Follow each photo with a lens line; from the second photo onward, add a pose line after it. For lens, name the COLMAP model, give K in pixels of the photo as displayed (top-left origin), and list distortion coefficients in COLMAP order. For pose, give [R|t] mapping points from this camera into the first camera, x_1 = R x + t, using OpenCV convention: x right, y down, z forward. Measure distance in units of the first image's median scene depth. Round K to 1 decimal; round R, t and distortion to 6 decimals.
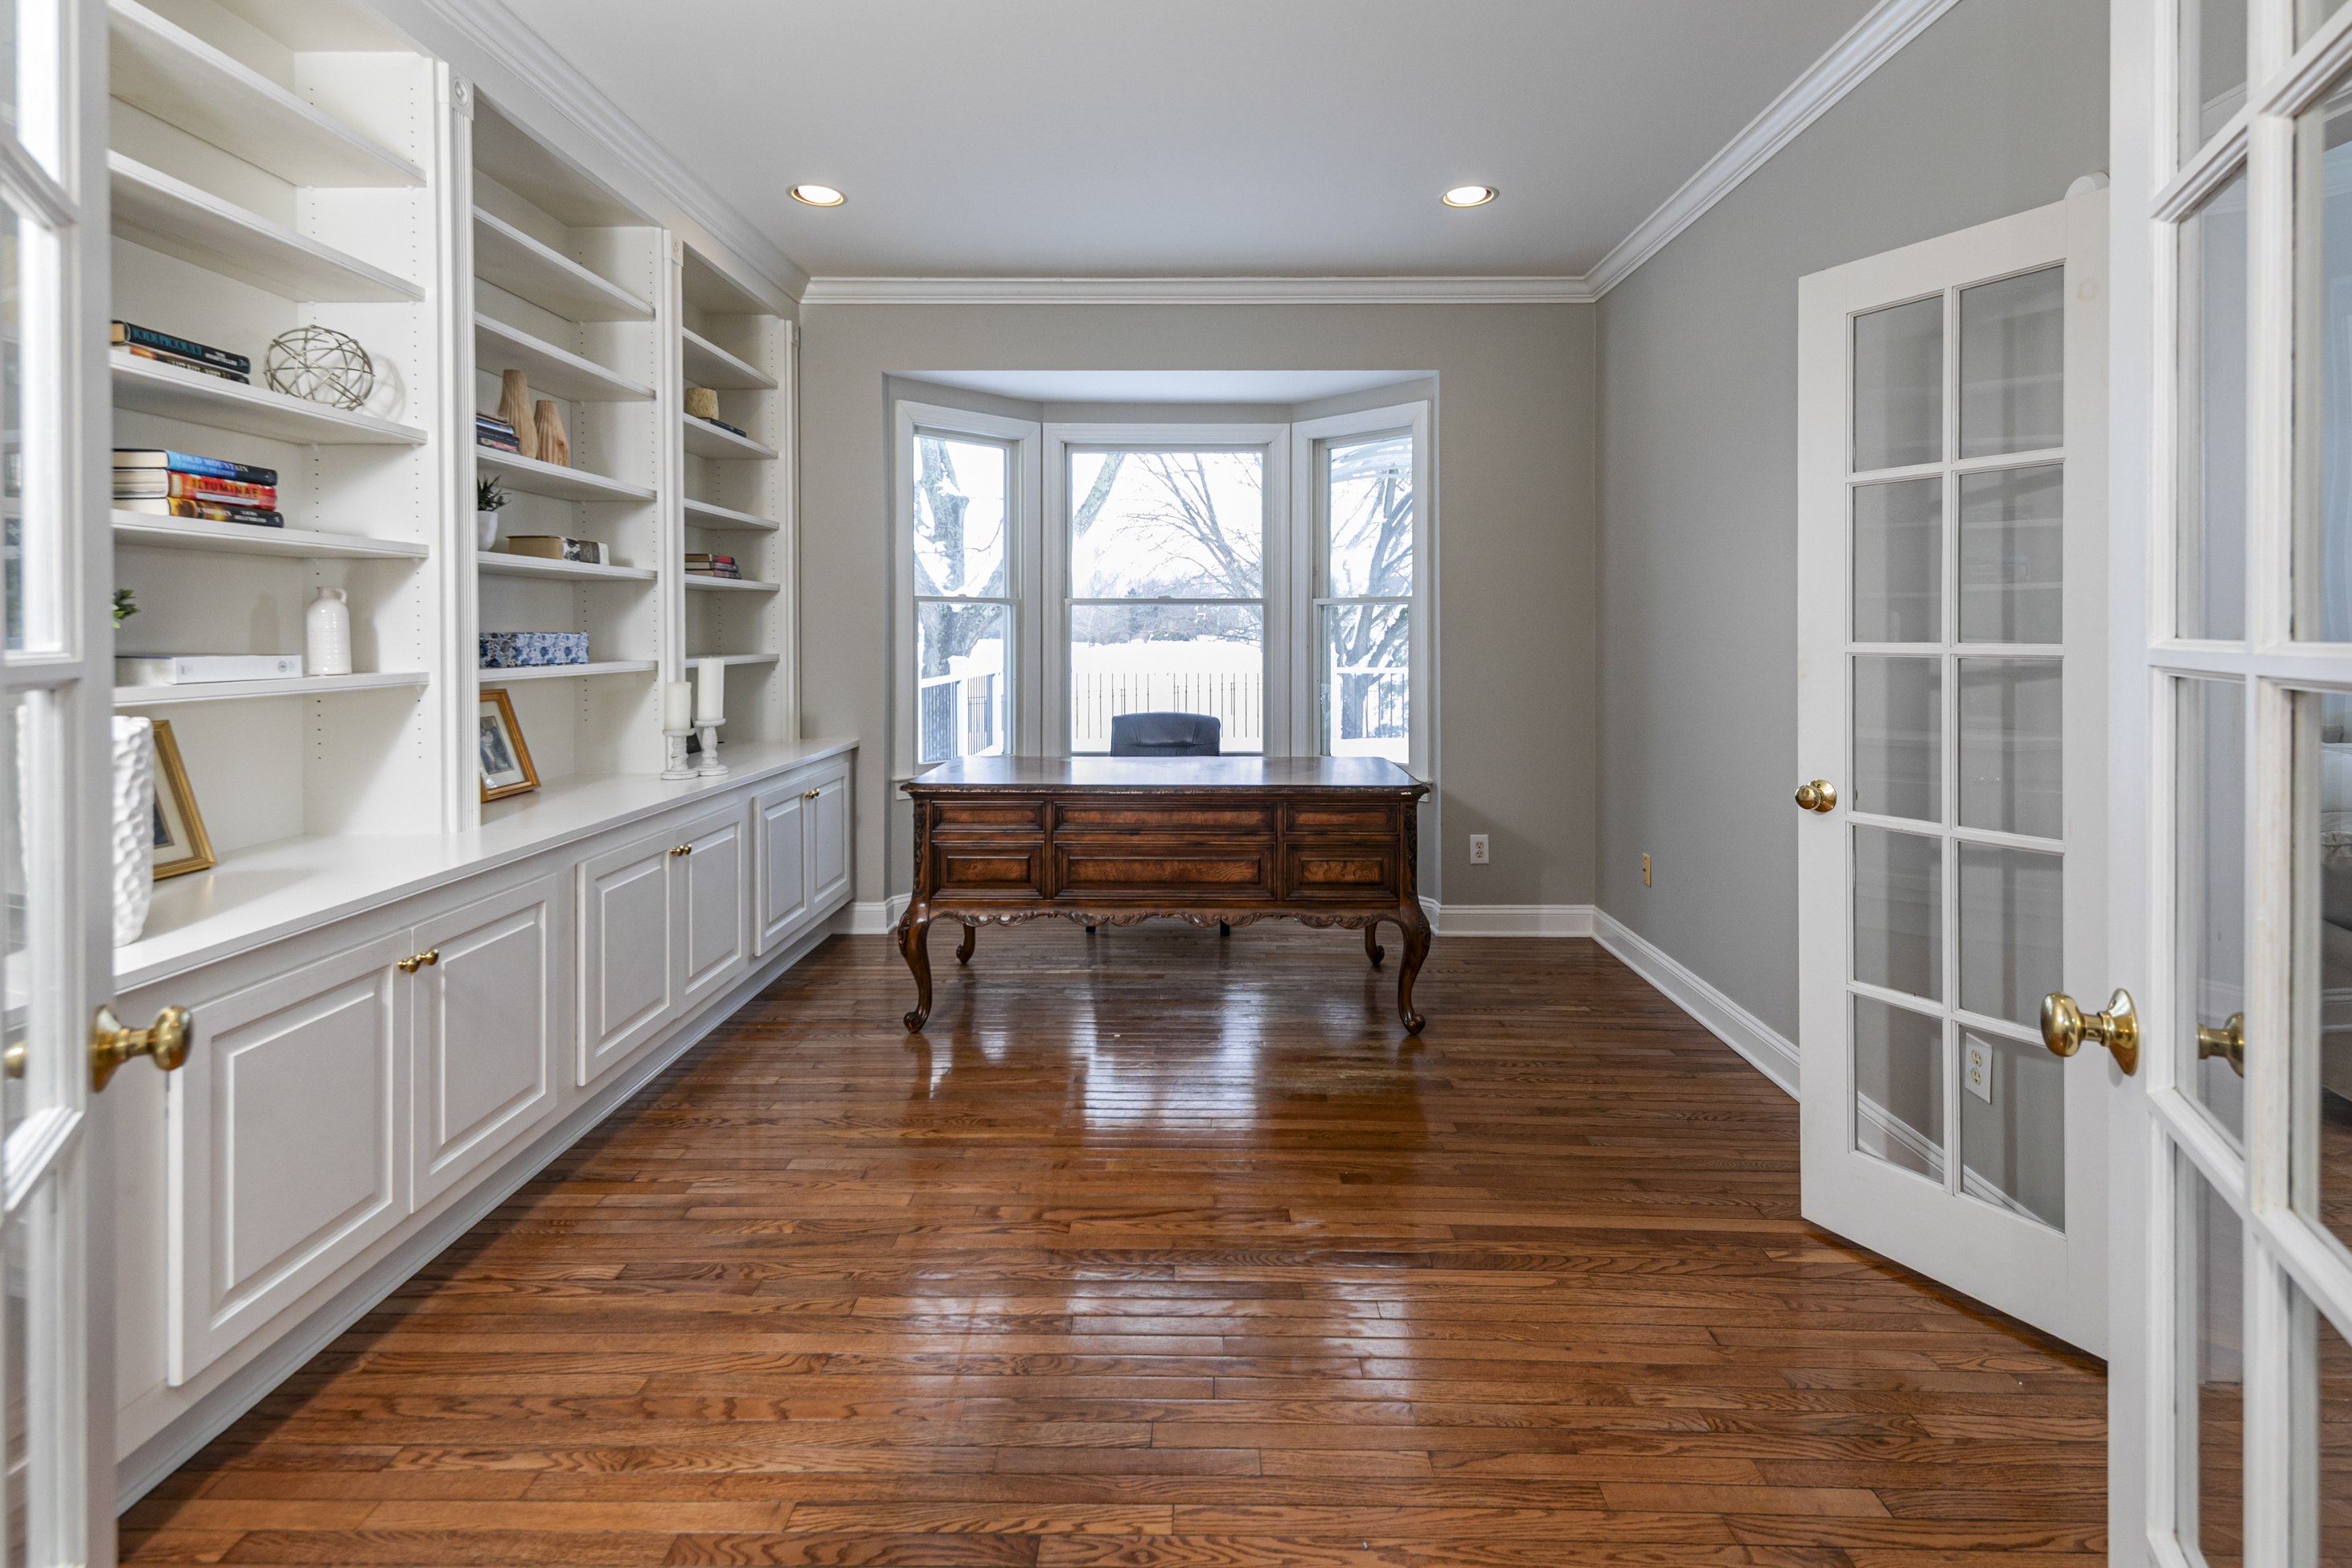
lens RADIAL K [[1176.9, 0, 1192.2], [0, 1176.9, 777.2], [0, 0, 1]] dist [0.013939, -0.000836]
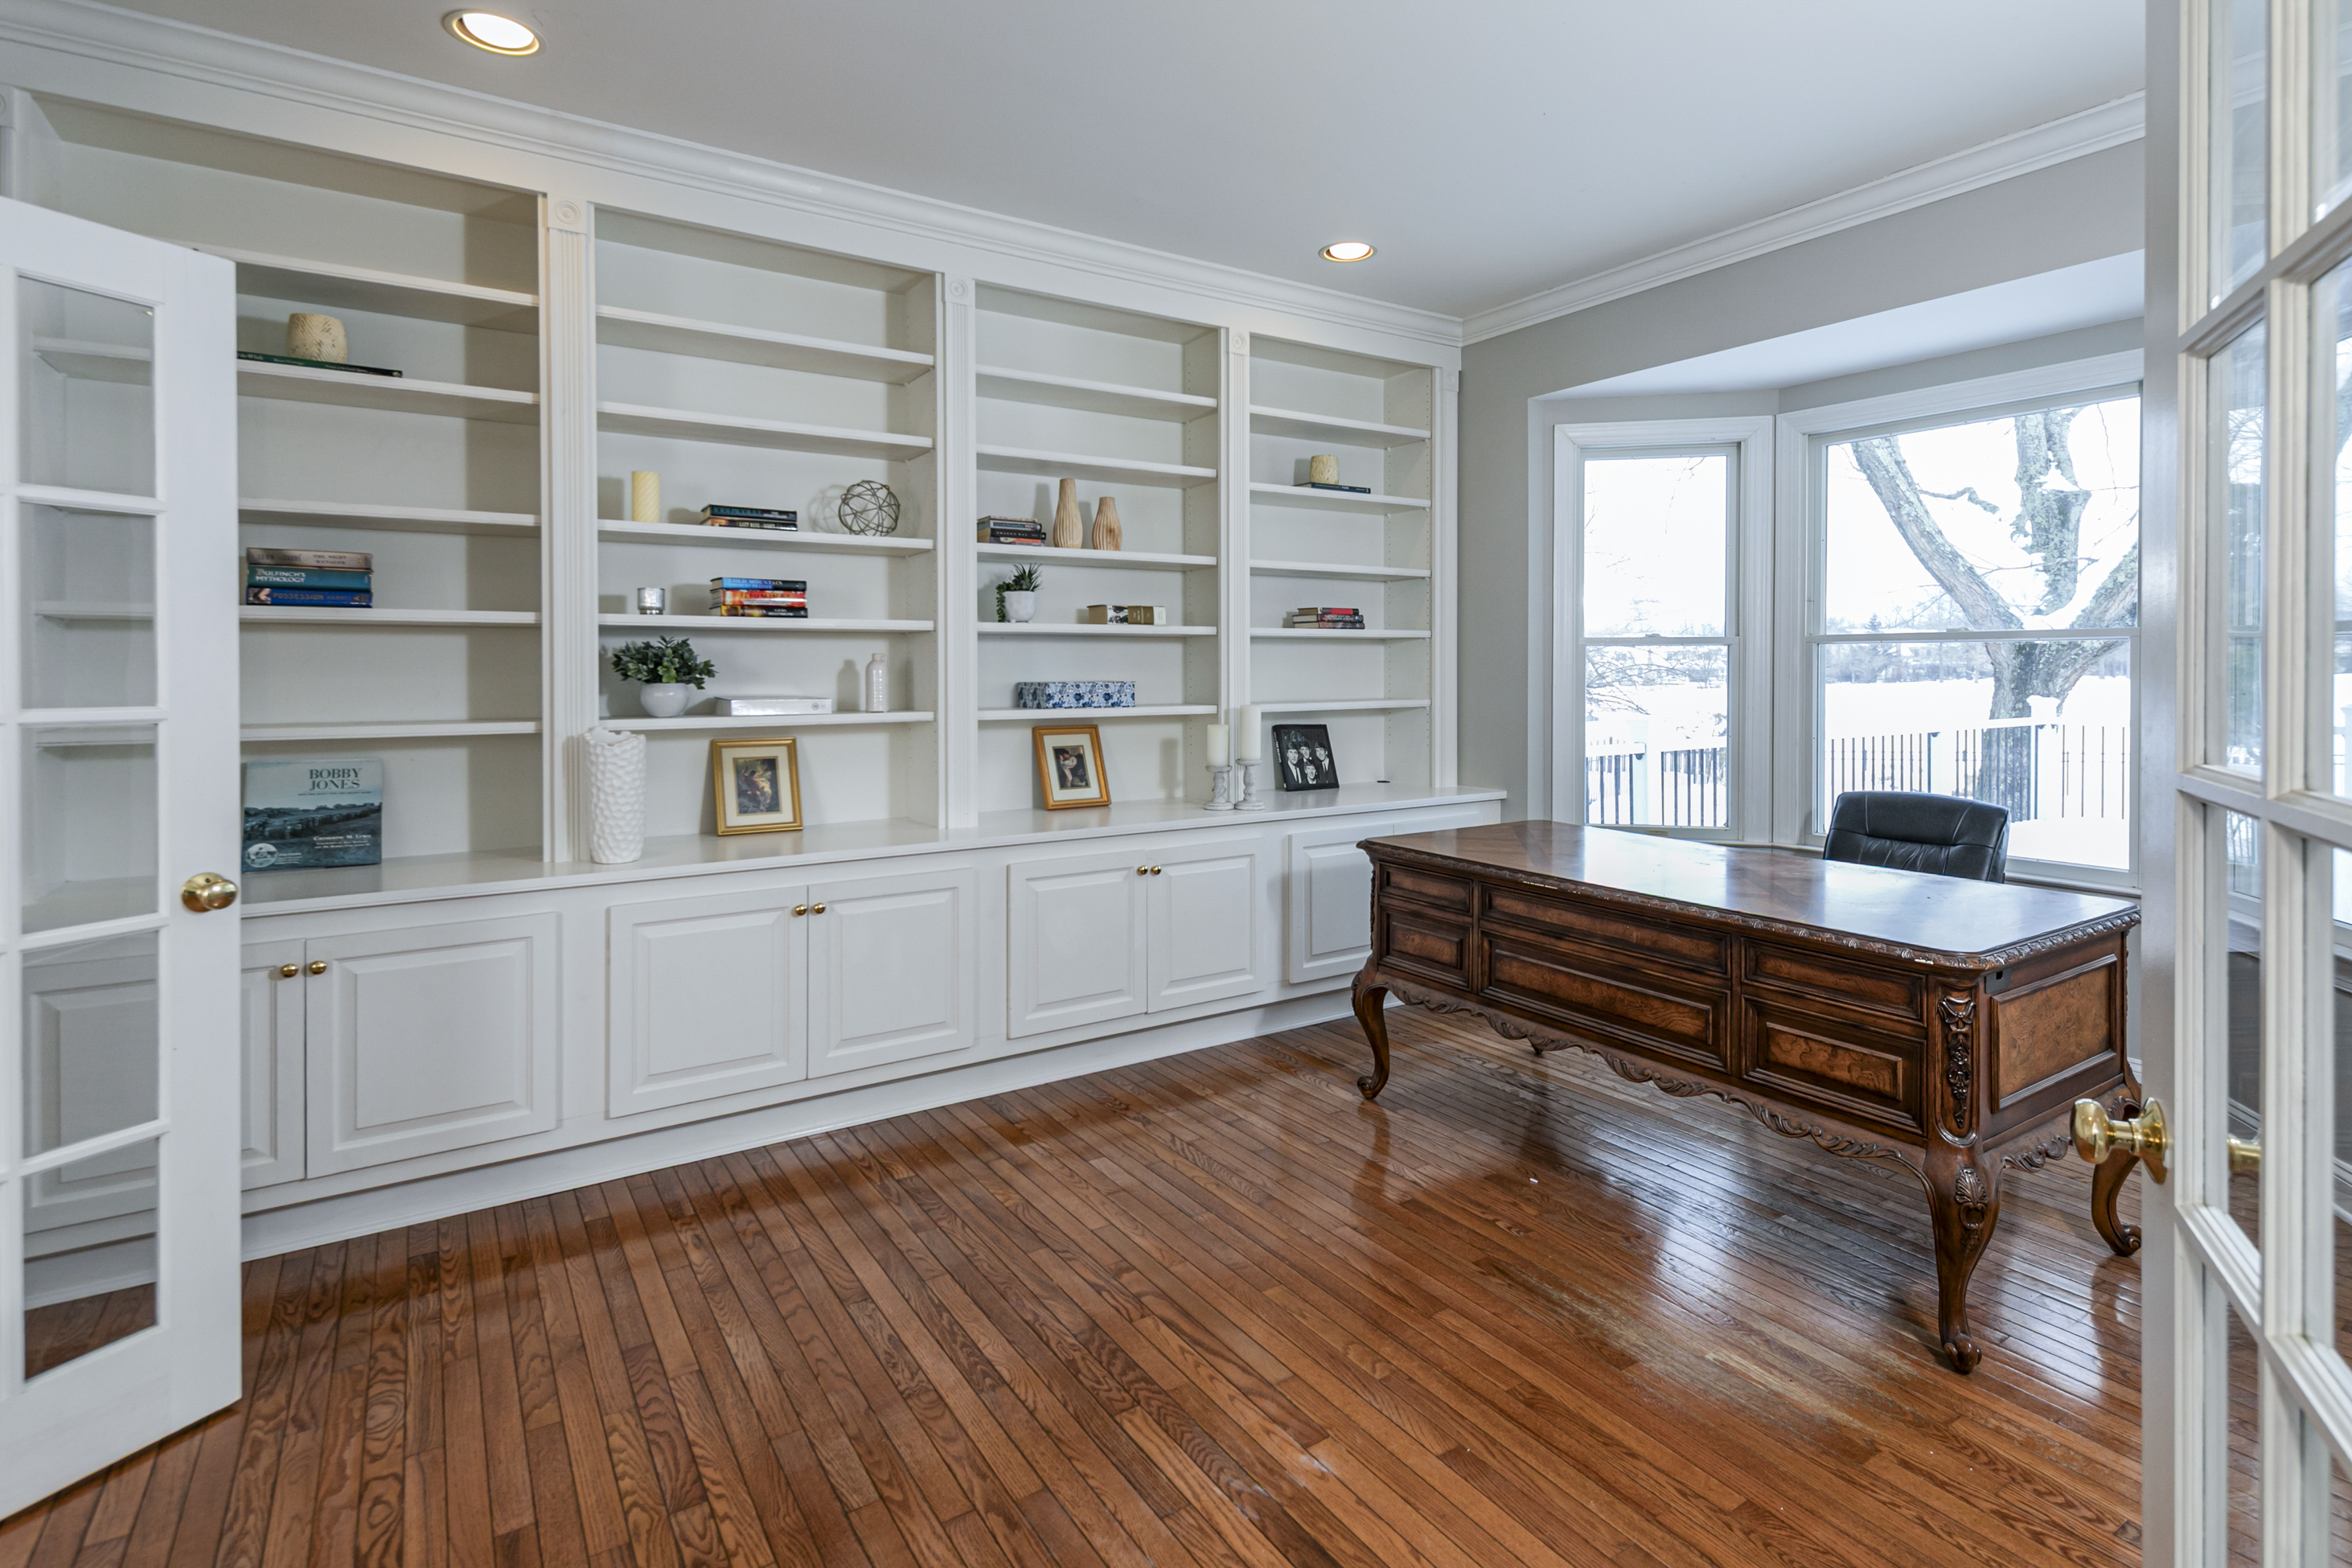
lens RADIAL K [[1153.8, 0, 1137.5], [0, 1153.8, 790.5], [0, 0, 1]] dist [0.012255, -0.000647]
pose [[0.535088, 0.091330, -0.839845, 0.447083], [-0.102046, 0.993847, 0.043061, -0.055953], [0.838610, 0.062662, 0.541116, 0.329359]]
